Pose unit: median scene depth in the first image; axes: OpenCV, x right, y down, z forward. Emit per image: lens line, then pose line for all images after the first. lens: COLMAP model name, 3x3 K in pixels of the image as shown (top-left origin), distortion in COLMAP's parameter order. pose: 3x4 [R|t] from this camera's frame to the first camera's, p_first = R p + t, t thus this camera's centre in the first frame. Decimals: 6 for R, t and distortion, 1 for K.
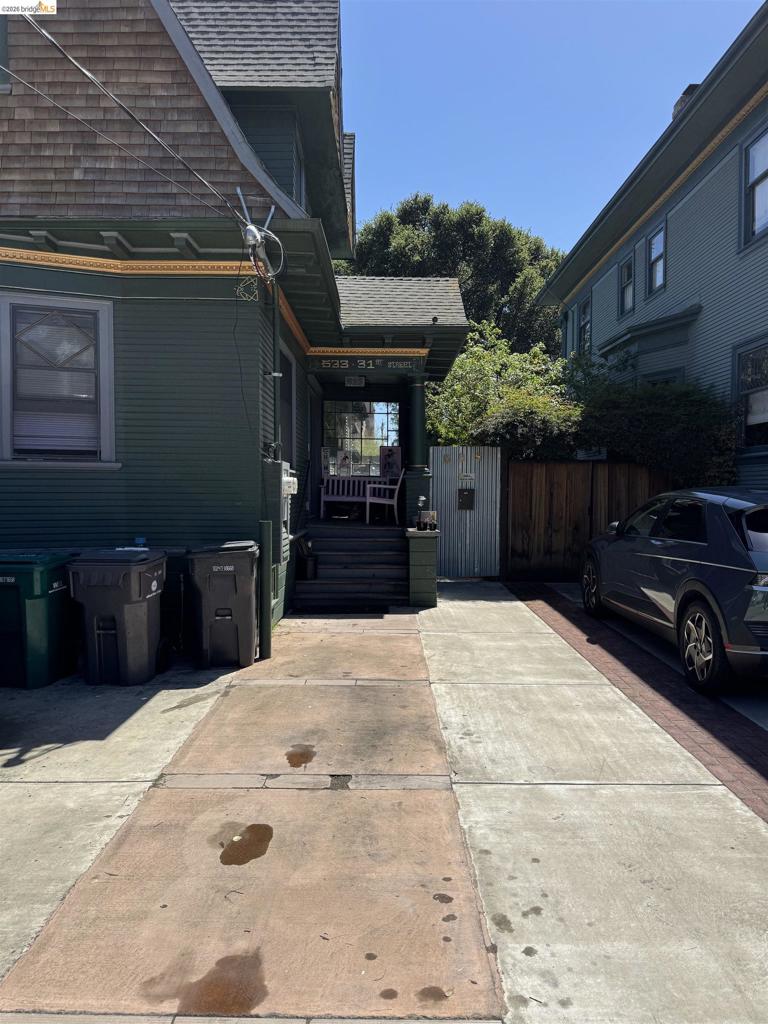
lens RADIAL K [[712.3, 0, 384.3], [0, 712.3, 512.4], [0, 0, 1]] dist [0.004808, 0.000135]
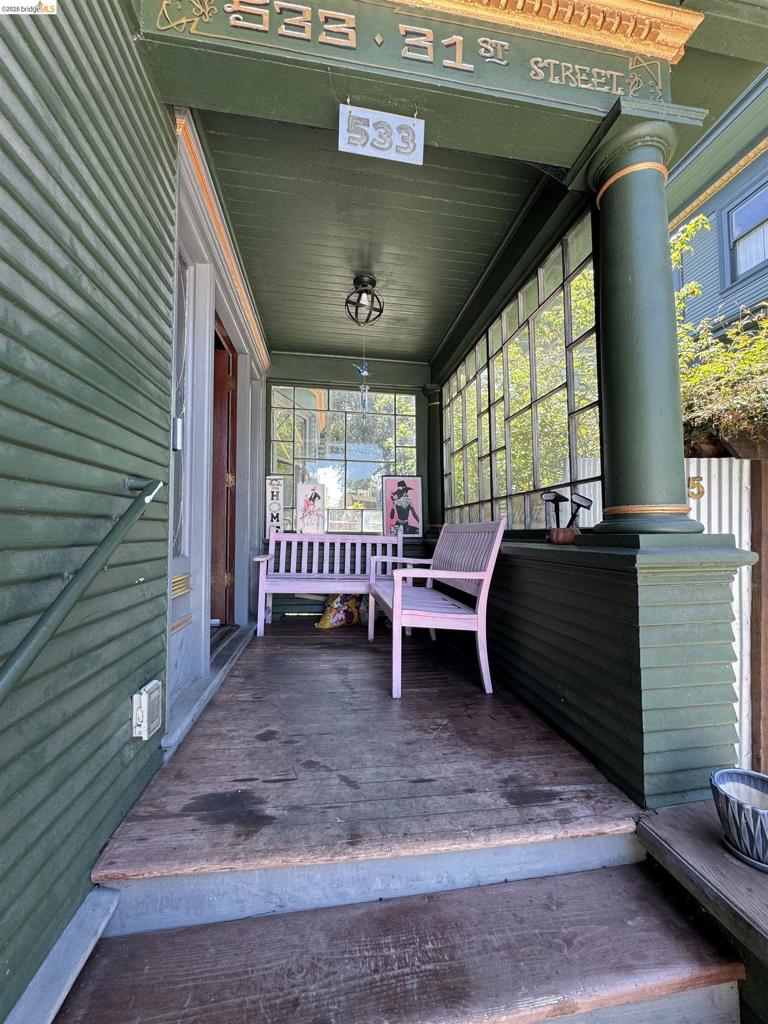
lens RADIAL K [[410.7, 0, 386.5], [0, 410.7, 513.7], [0, 0, 1]] dist [-0.002074, 0.000072]
pose [[0.988665, -0.000584, 0.150140, -0.055247], [0.010420, 0.997848, -0.064735, -0.052566], [-0.149779, 0.065566, 0.986543, 0.817694]]
